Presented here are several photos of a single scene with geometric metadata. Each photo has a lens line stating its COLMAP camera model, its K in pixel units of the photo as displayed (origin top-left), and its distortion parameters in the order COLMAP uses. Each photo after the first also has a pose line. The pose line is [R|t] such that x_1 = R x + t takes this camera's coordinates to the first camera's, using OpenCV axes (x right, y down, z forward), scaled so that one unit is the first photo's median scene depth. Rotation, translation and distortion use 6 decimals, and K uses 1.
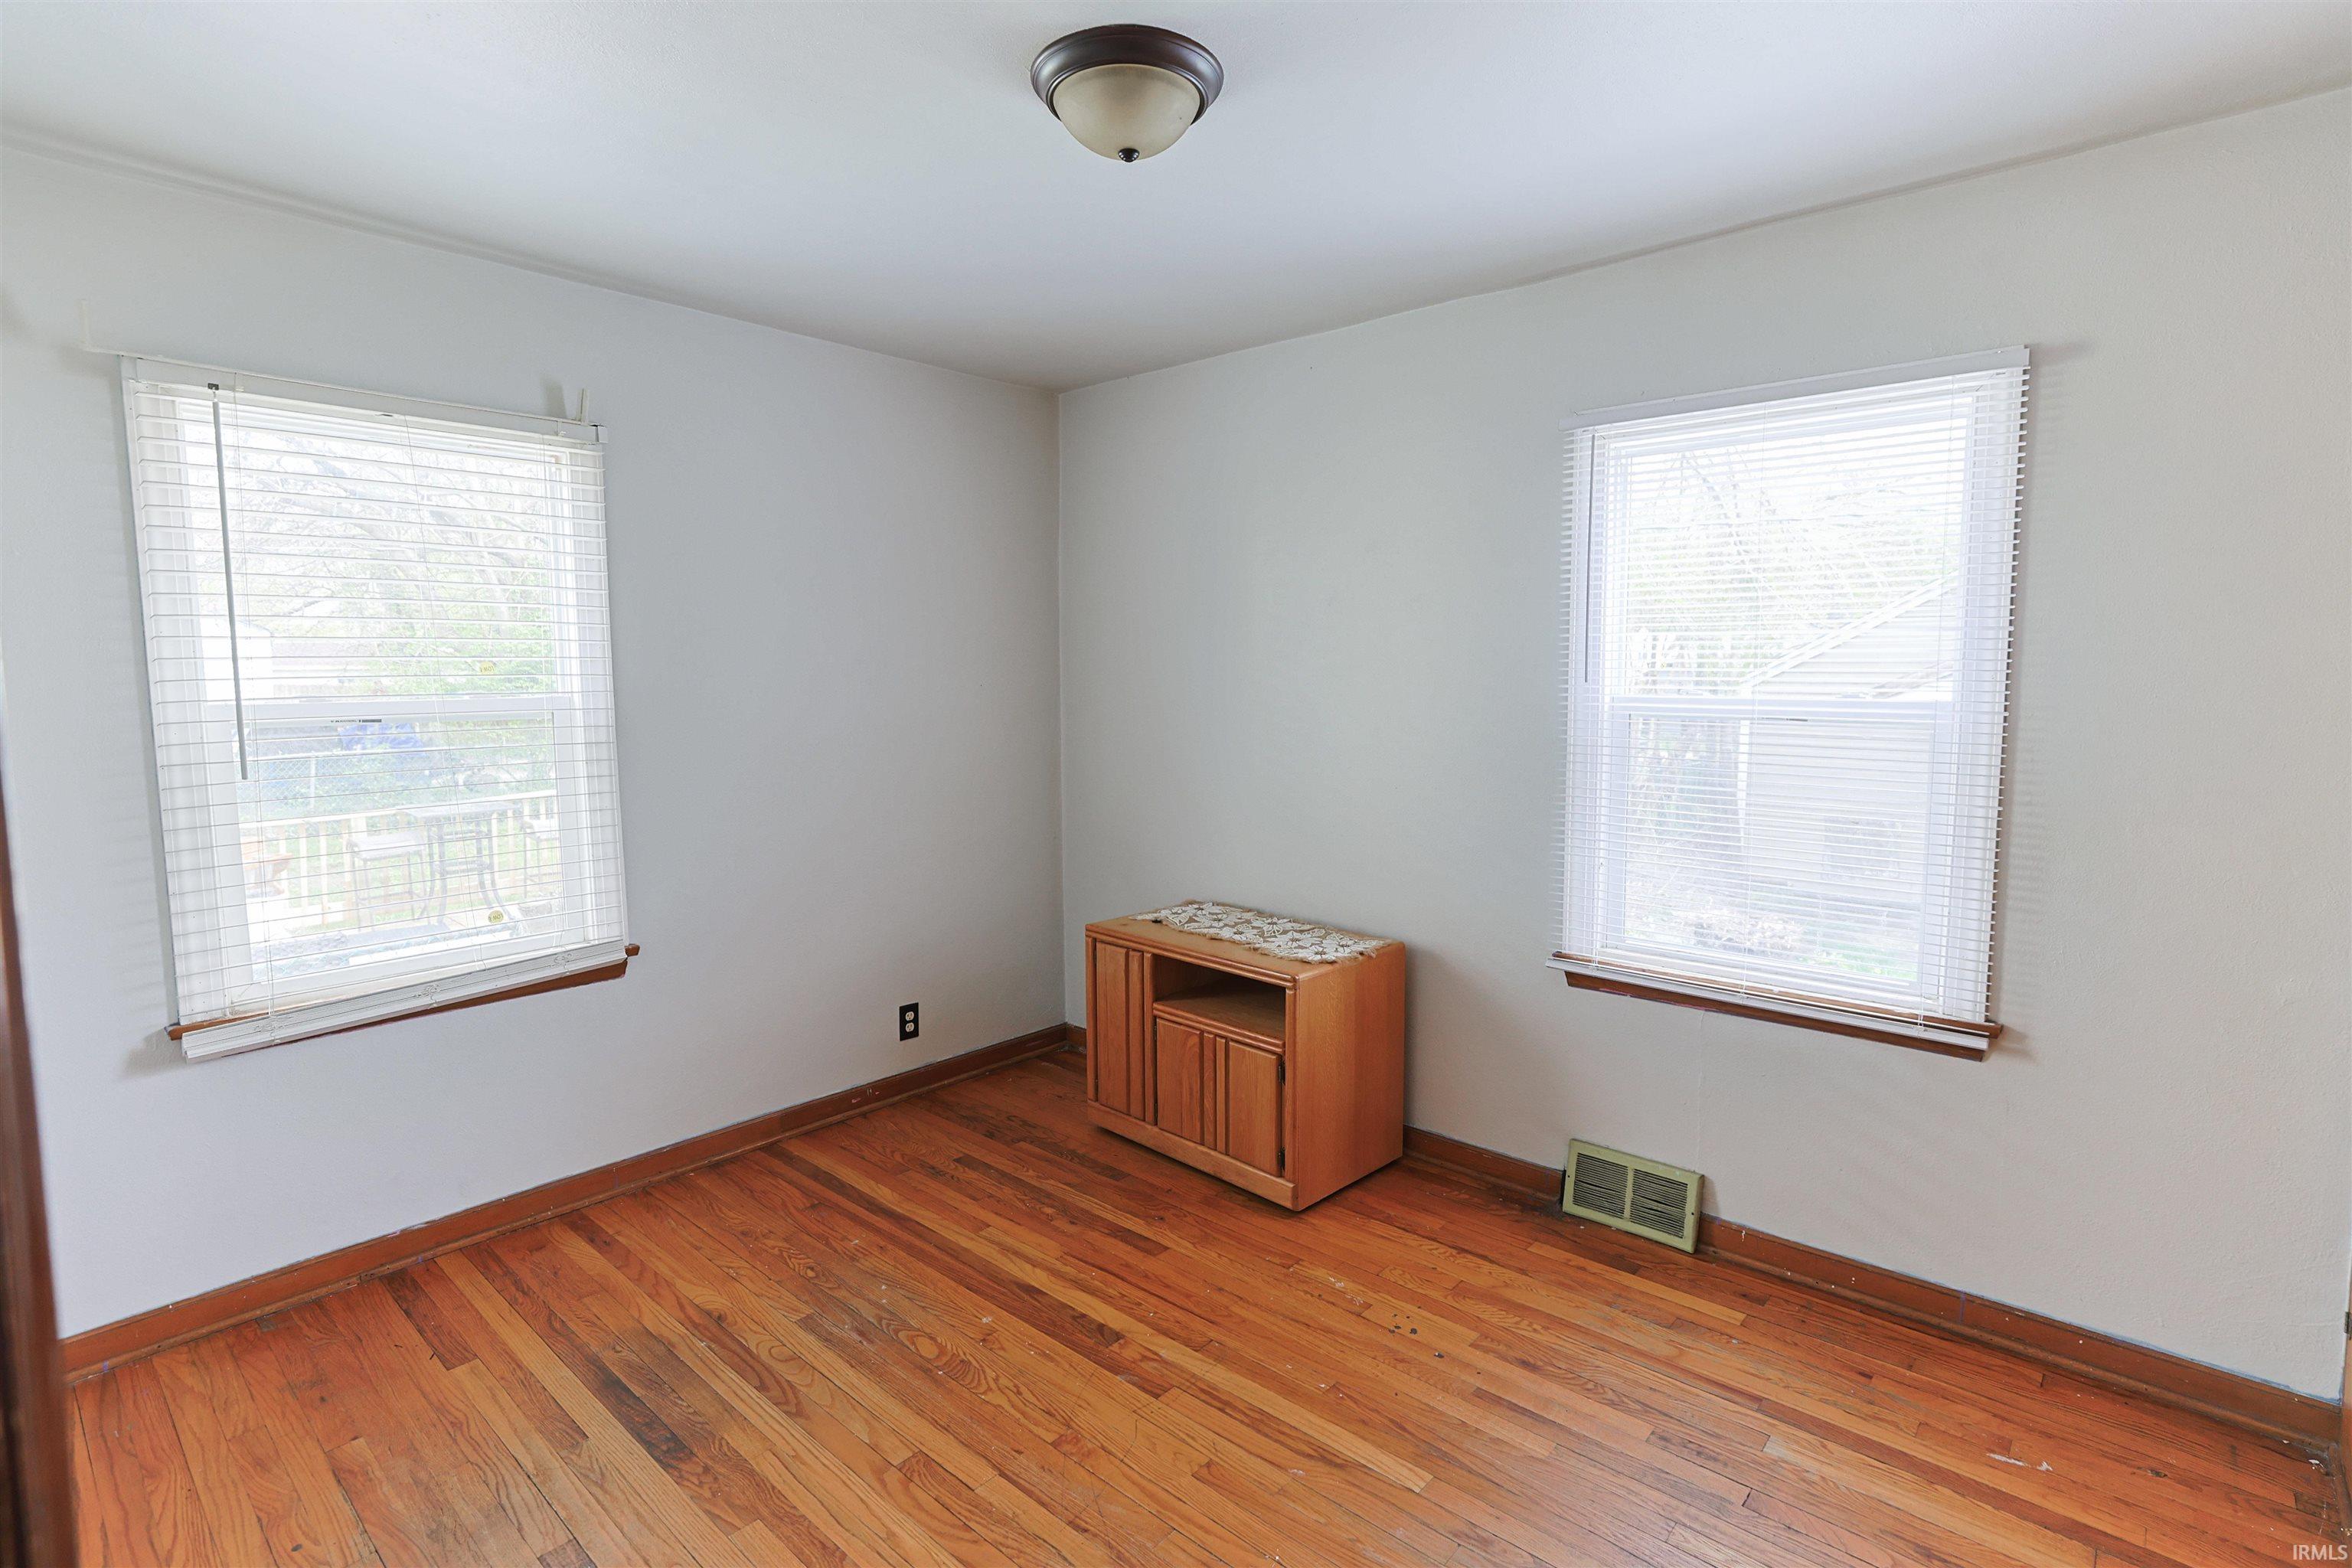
lens RADIAL K [[1155.8, 0, 1192.6], [0, 1155.8, 771.0], [0, 0, 1]] dist [-0.022259, 0.014460]
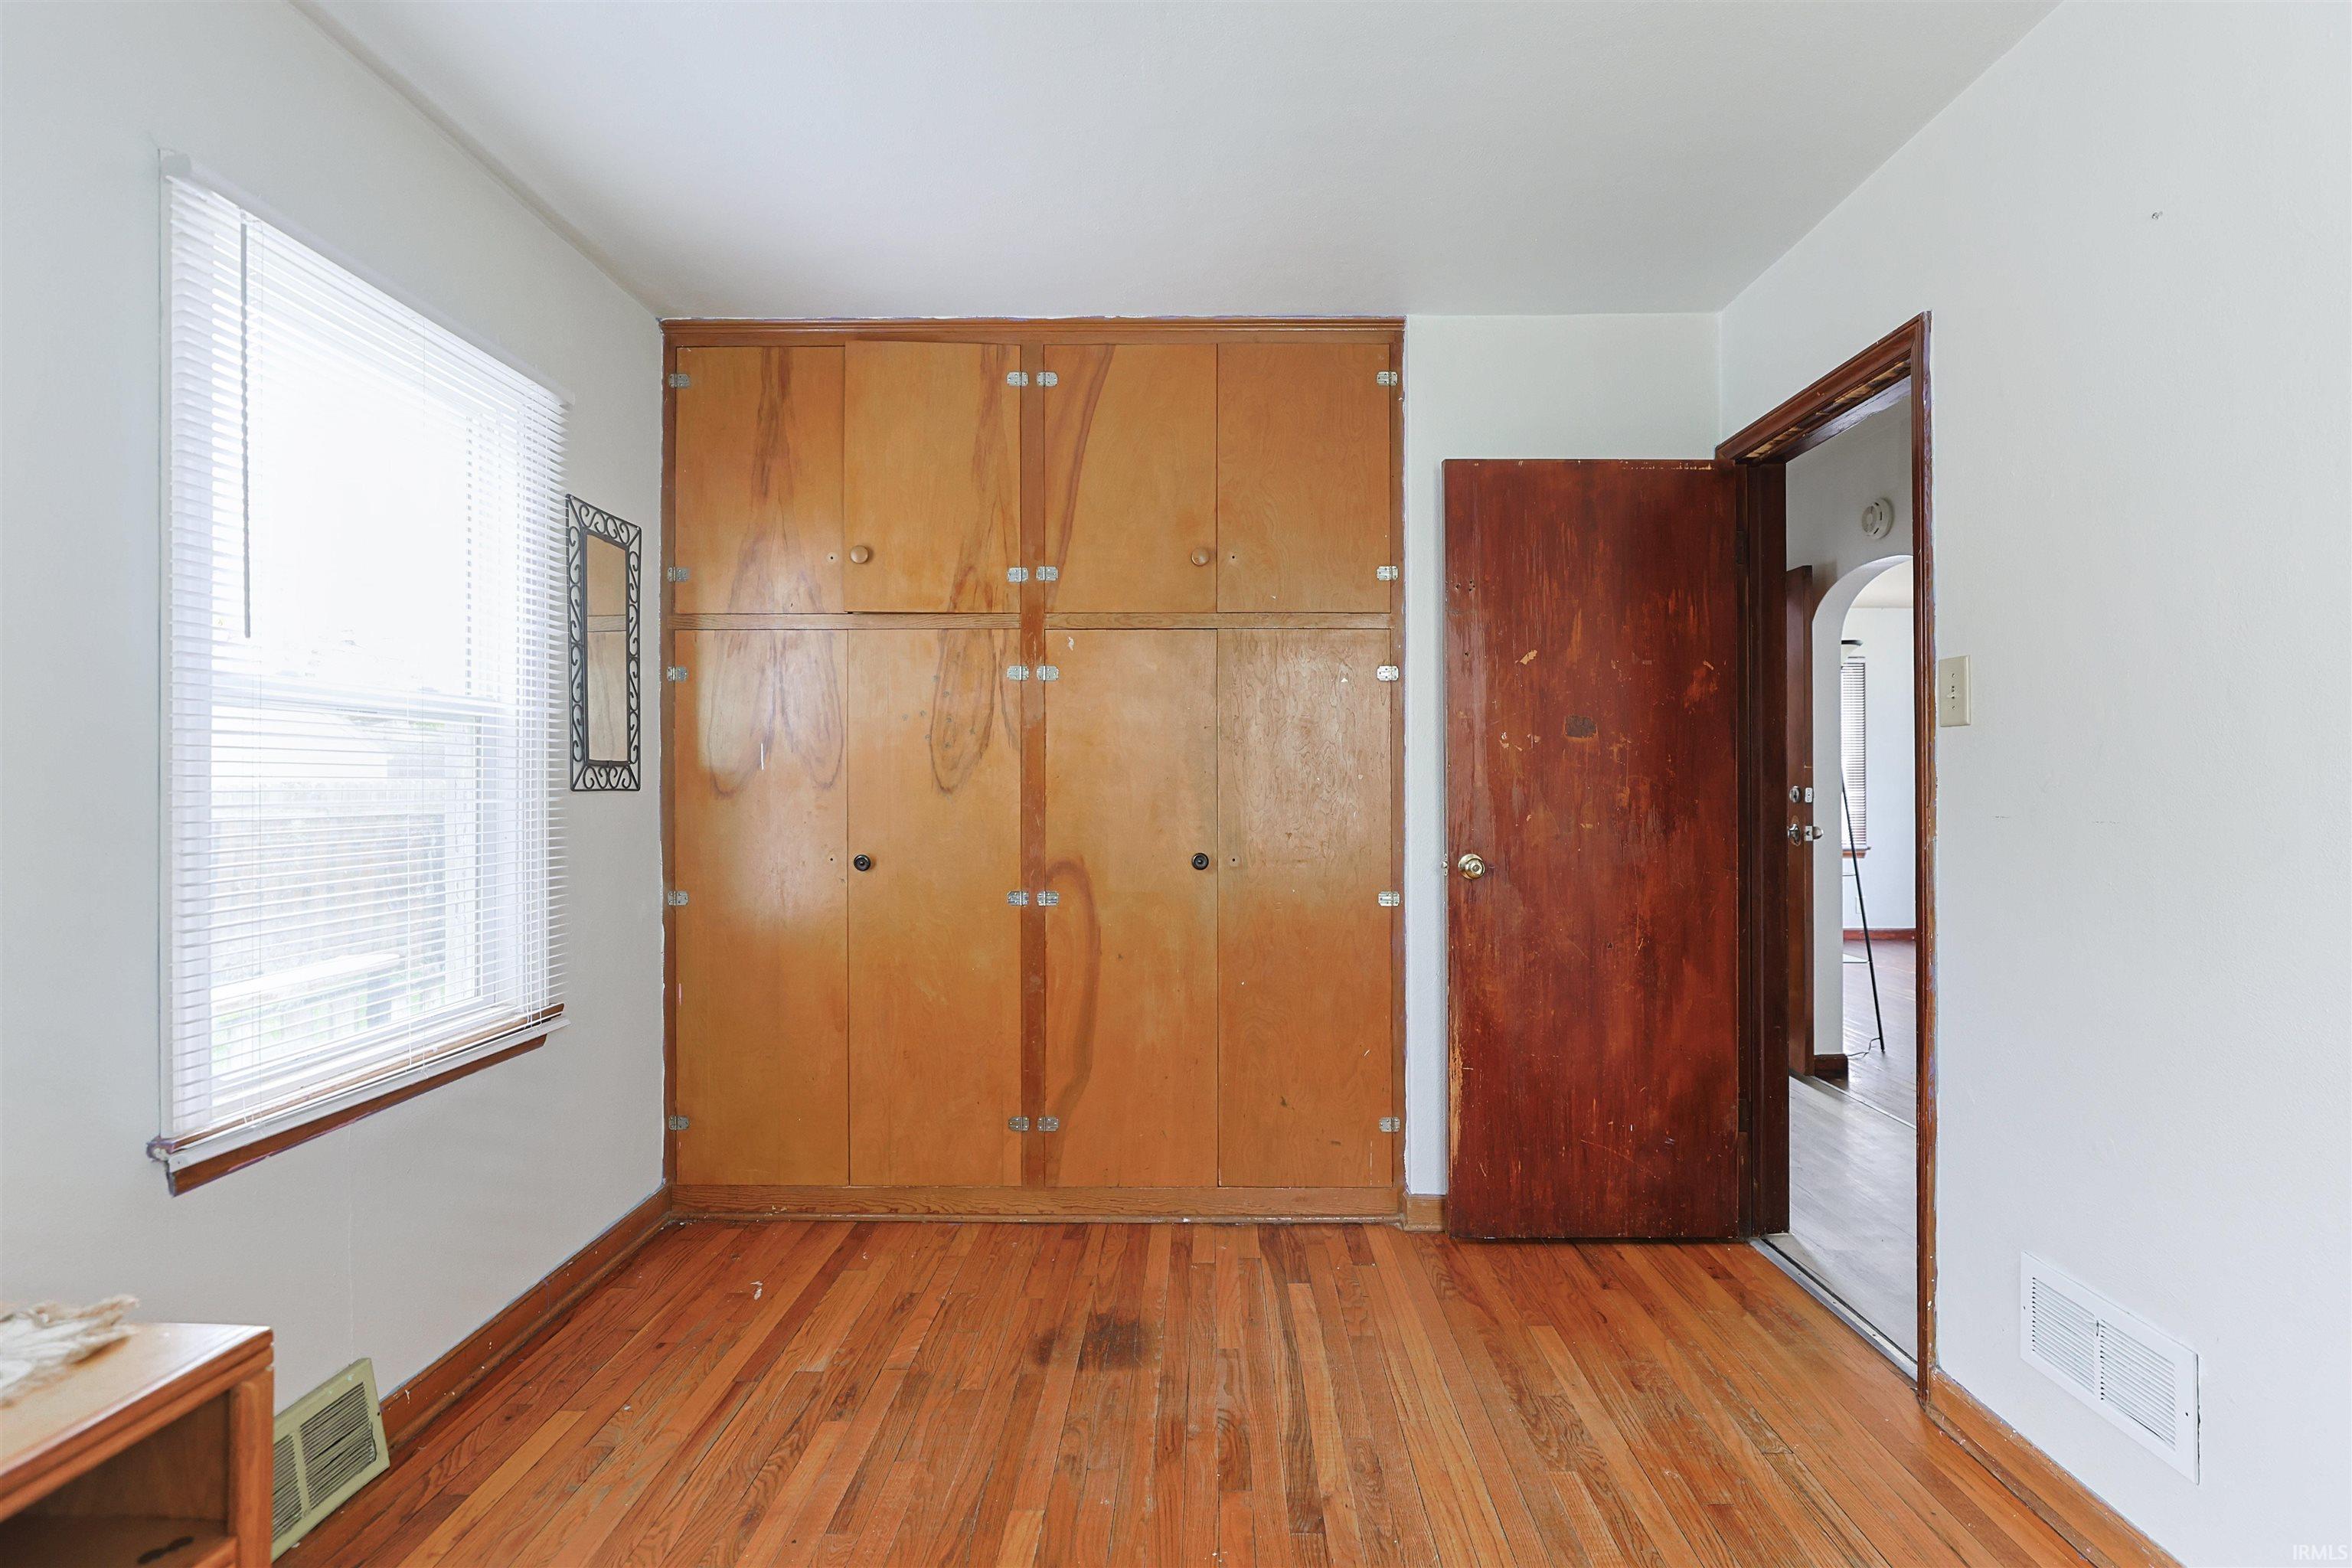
lens RADIAL K [[1155.8, 0, 1192.6], [0, 1155.8, 771.0], [0, 0, 1]] dist [-0.022259, 0.014460]
pose [[-0.661128, 0.012350, 0.750172, -0.417019], [0.076145, 0.995806, 0.050712, -0.002507], [-0.746399, 0.090648, -0.659296, 1.043769]]
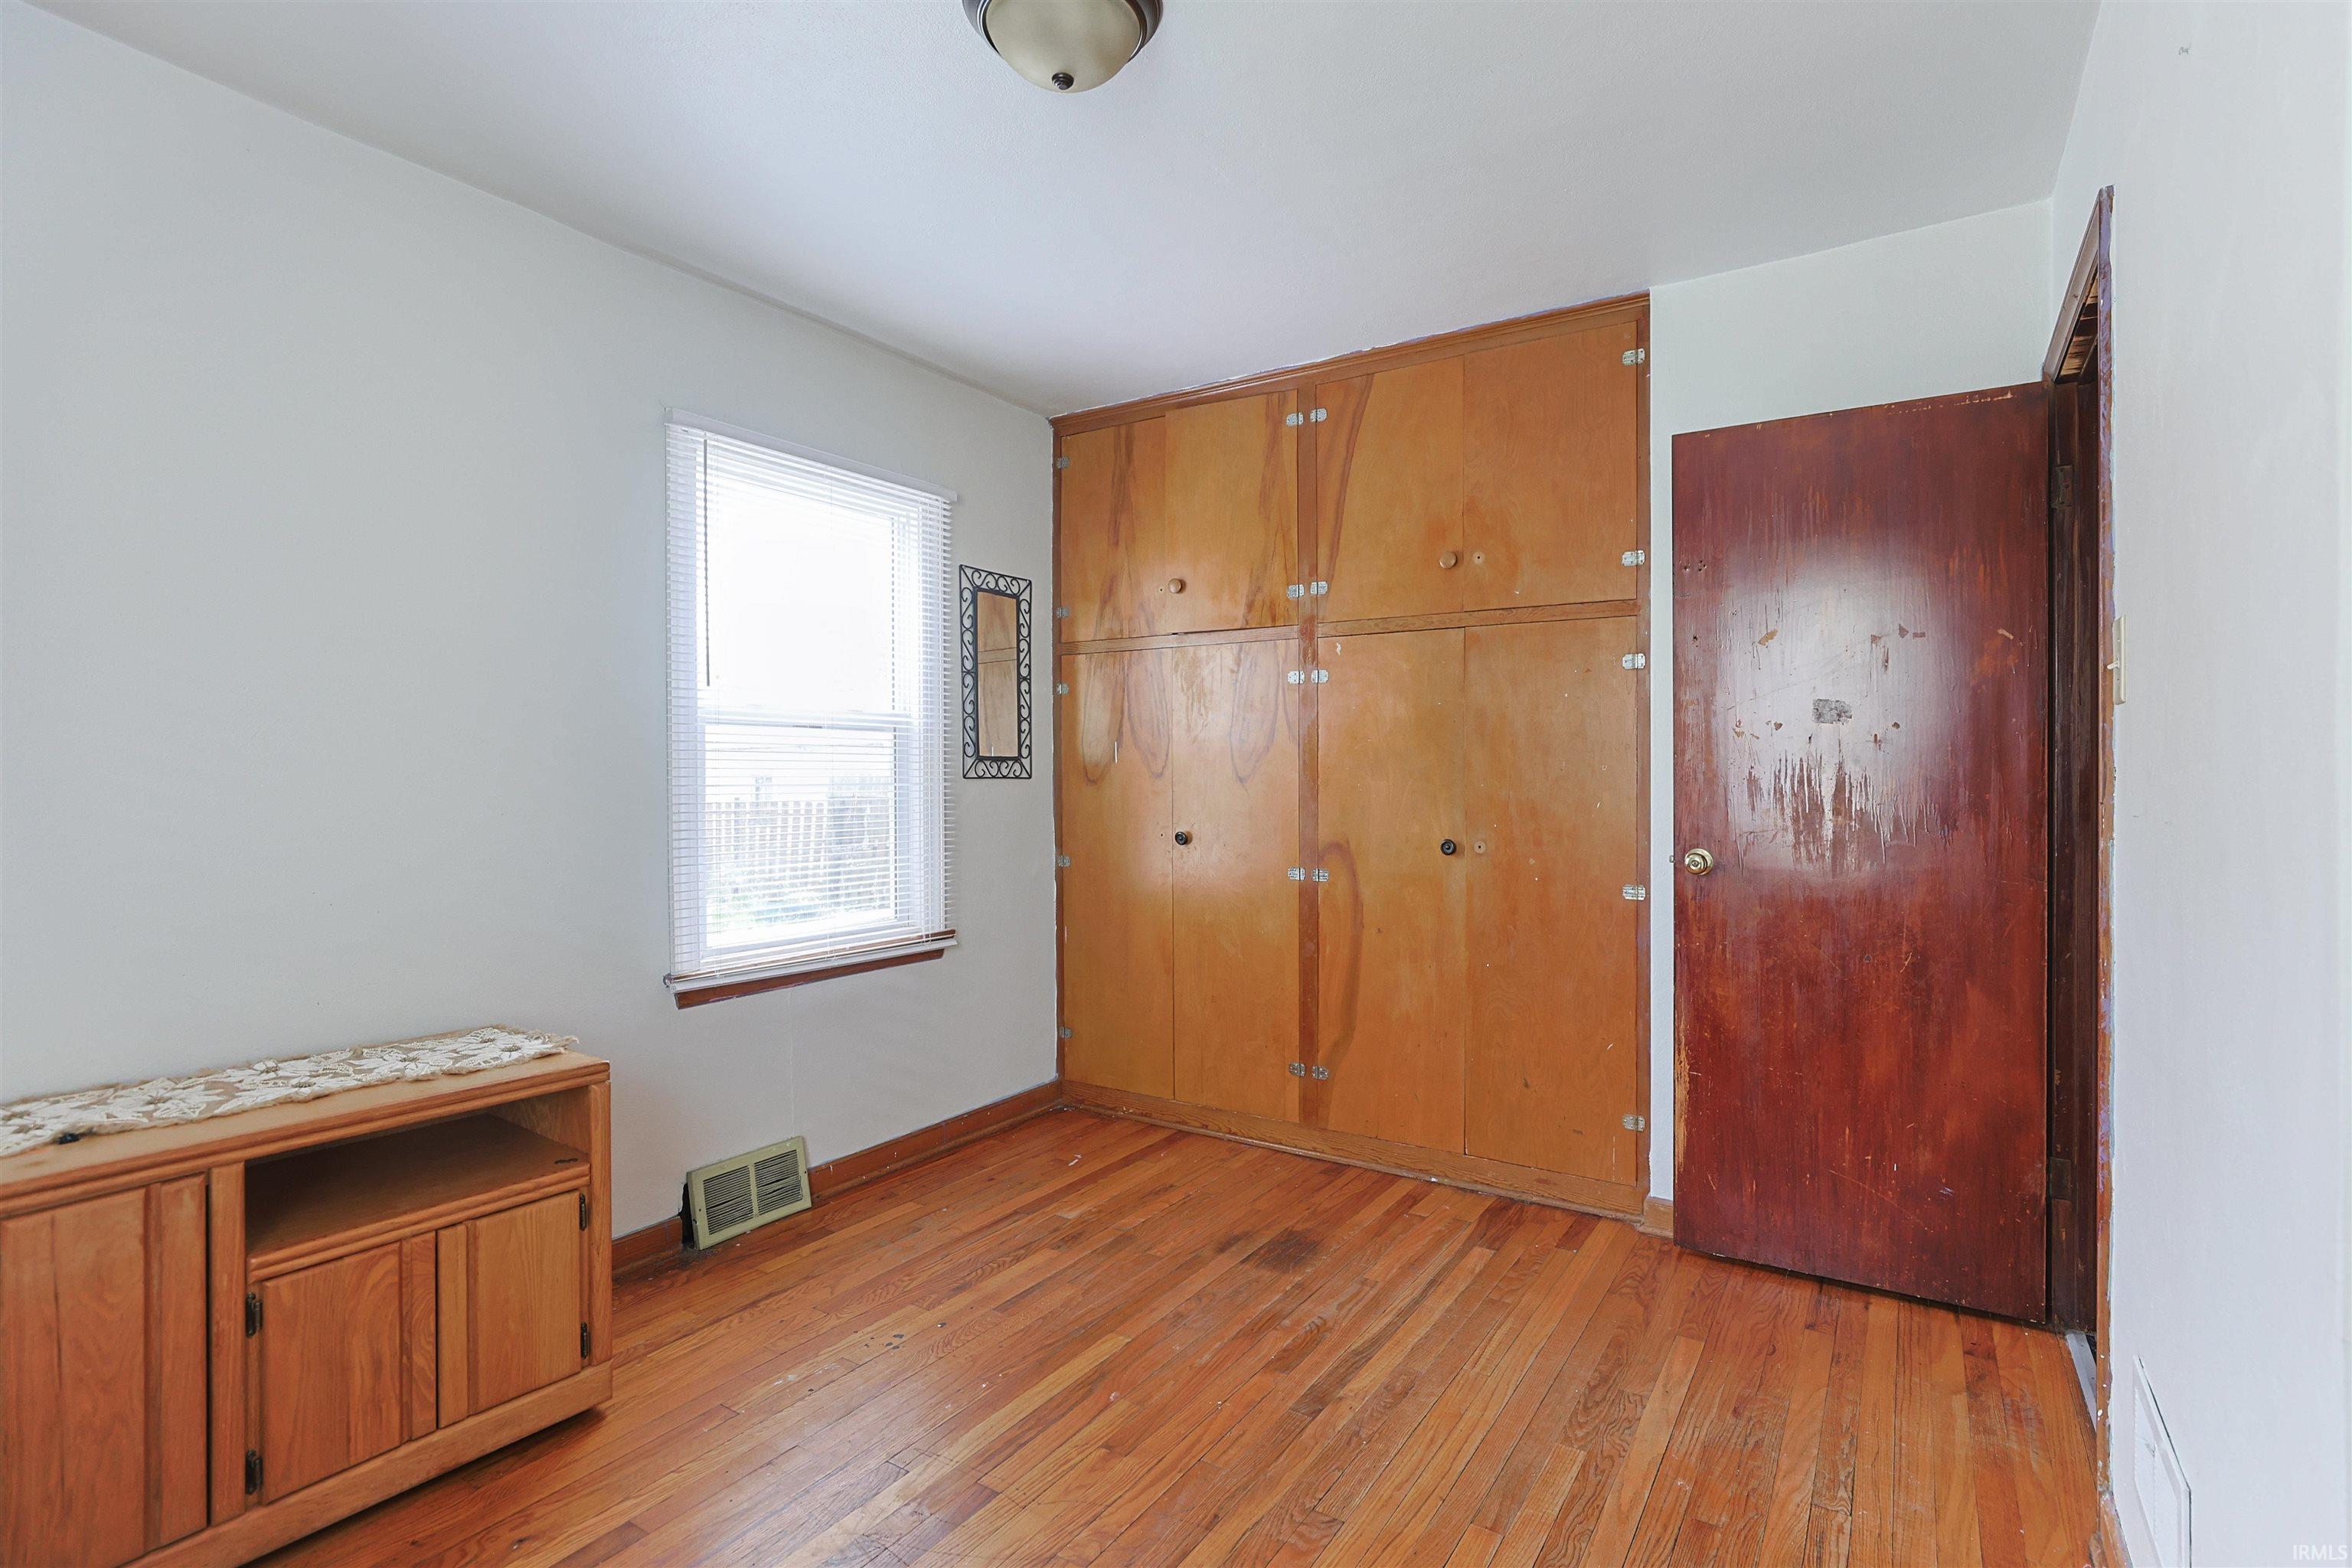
lens RADIAL K [[1141.4, 0, 1168.9], [0, 1141.4, 782.9], [0, 0, 1]] dist [-0.018609, 0.012515]
pose [[-0.147206, -0.003949, 0.989098, -0.688382], [0.094803, 0.995332, 0.018083, 0.025965], [-0.984552, 0.096431, -0.146145, 0.771065]]
